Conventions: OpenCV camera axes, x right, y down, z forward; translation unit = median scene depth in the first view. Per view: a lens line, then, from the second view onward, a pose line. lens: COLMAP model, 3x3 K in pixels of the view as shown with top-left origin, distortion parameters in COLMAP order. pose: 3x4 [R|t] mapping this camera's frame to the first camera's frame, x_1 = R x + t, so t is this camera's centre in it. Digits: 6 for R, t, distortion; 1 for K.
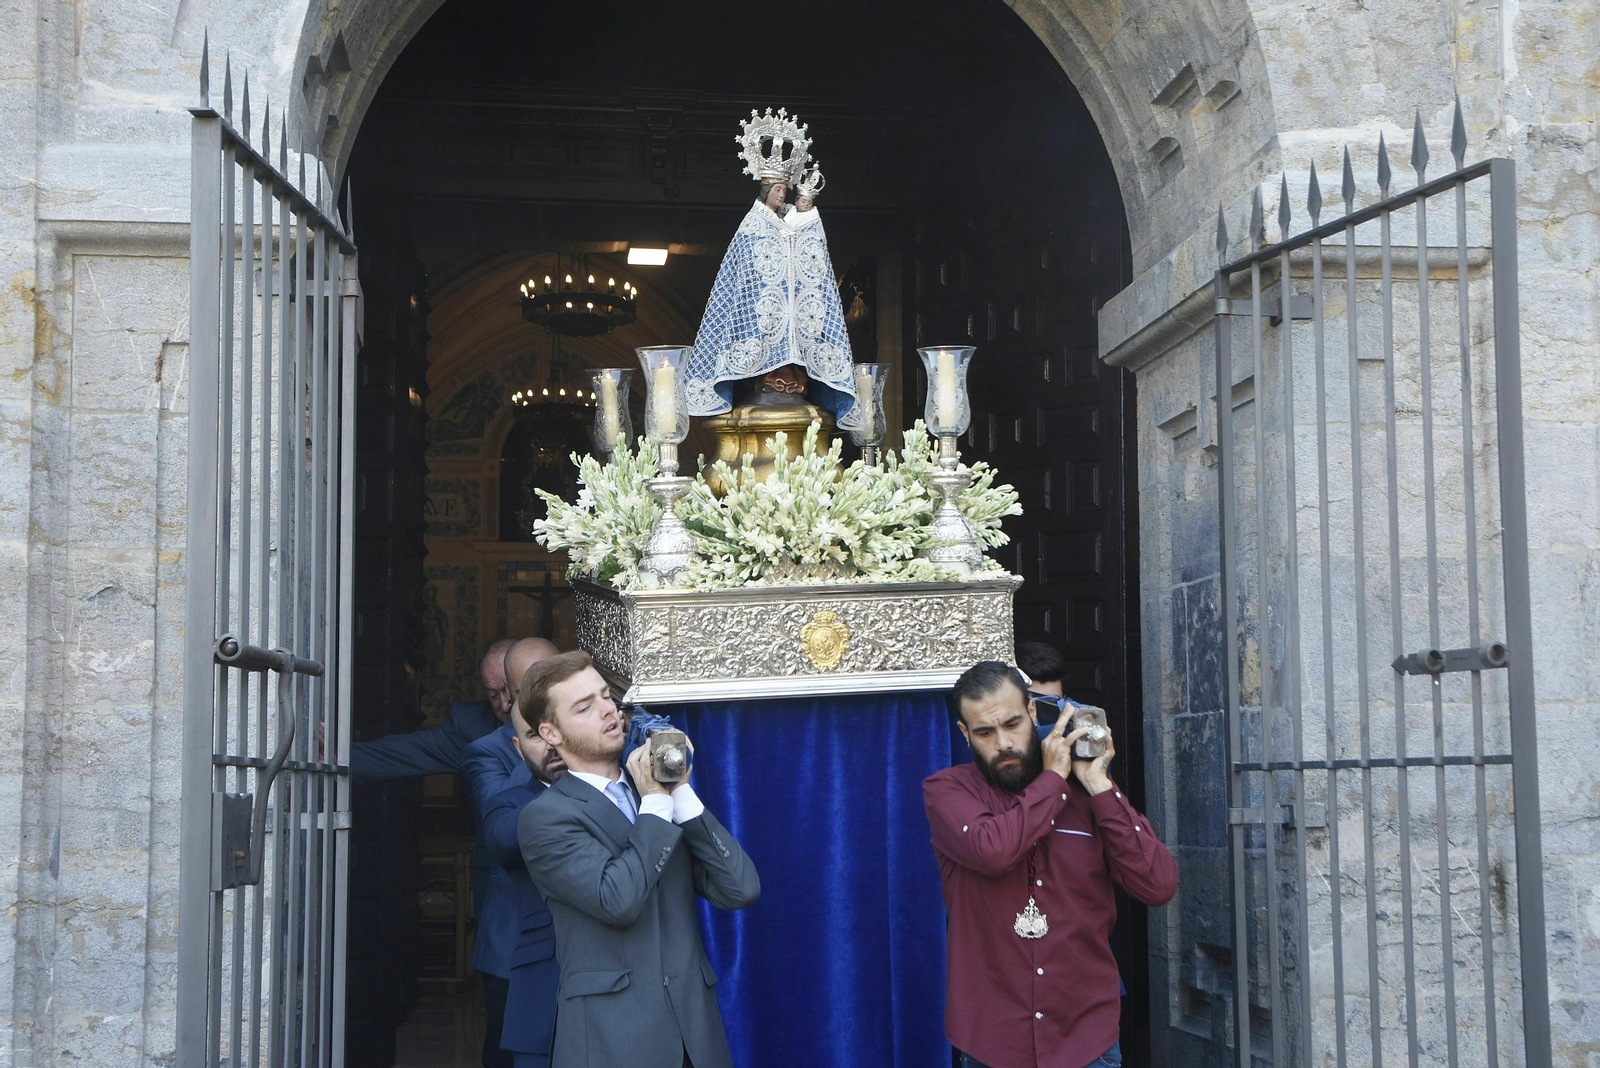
lens RADIAL K [[2038.2, 0, 802.5], [0, 2038.2, 524.4], [0, 0, 1]] dist [0.043033, 0.000000]
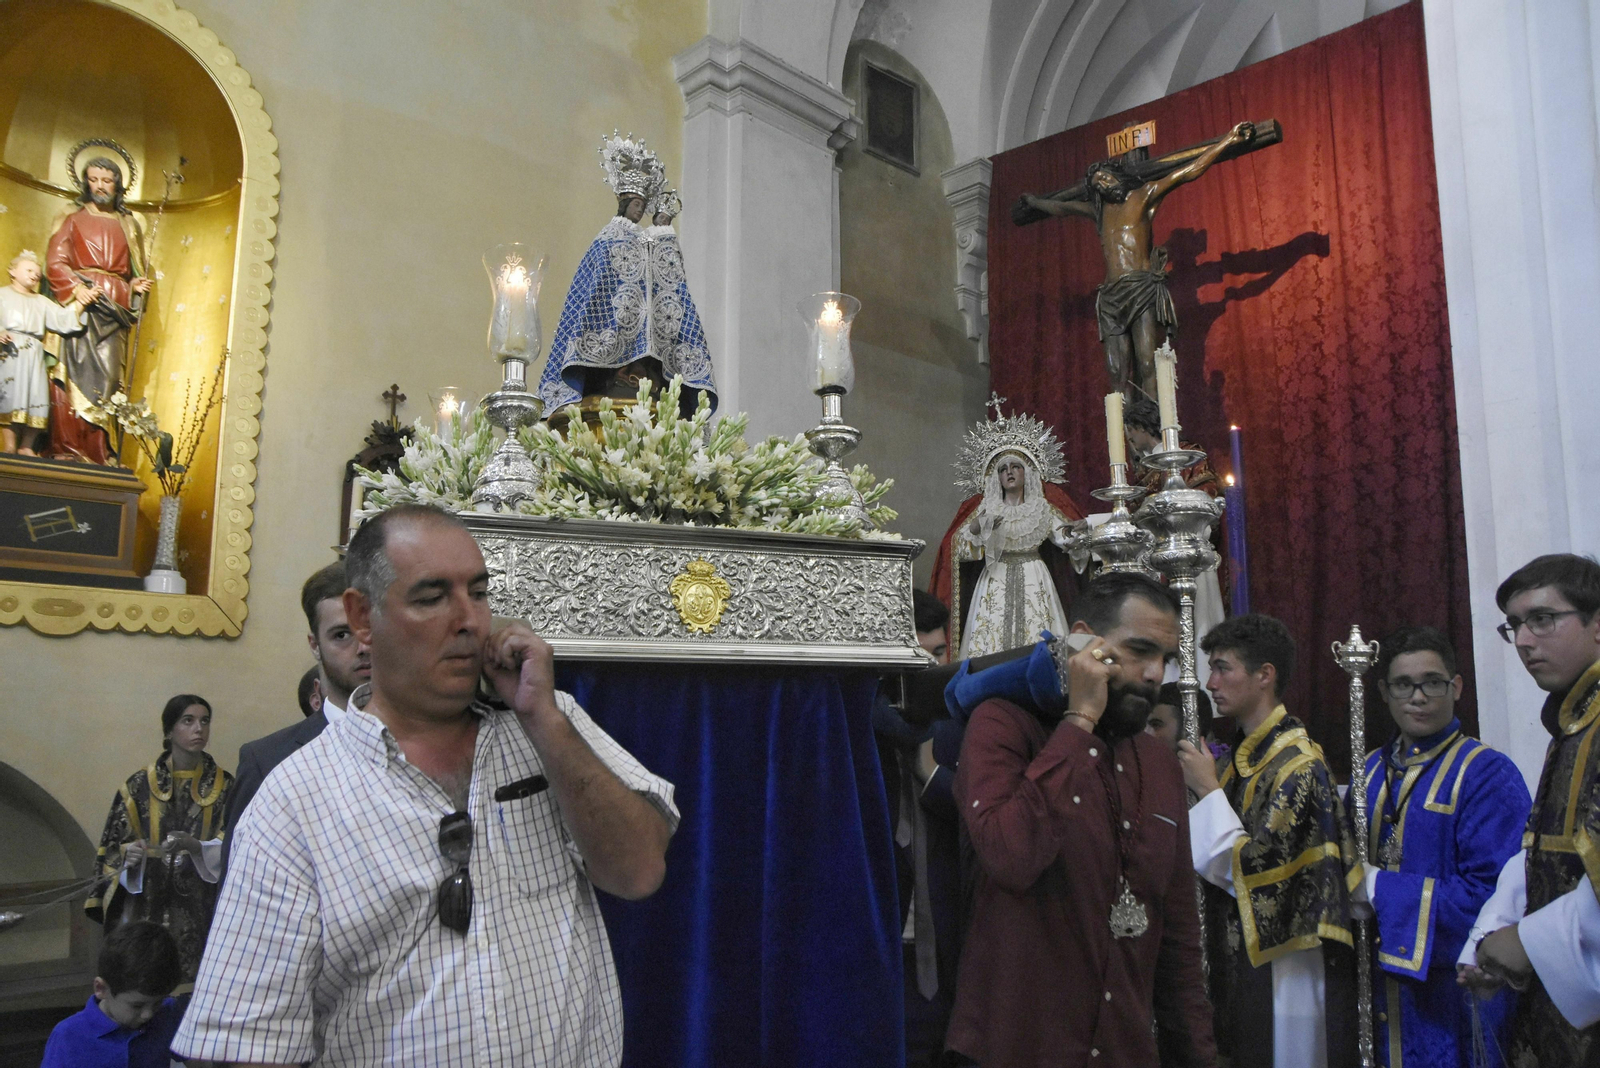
lens RADIAL K [[1209.4, 0, 800.0], [0, 1209.4, 543.5], [0, 0, 1]] dist [-0.131273, 0.118405]
pose [[0.984543, 0.036756, 0.171245, -0.030783], [-0.007576, 0.985754, -0.168022, 0.109305], [-0.174981, 0.164127, 0.970795, 0.493416]]
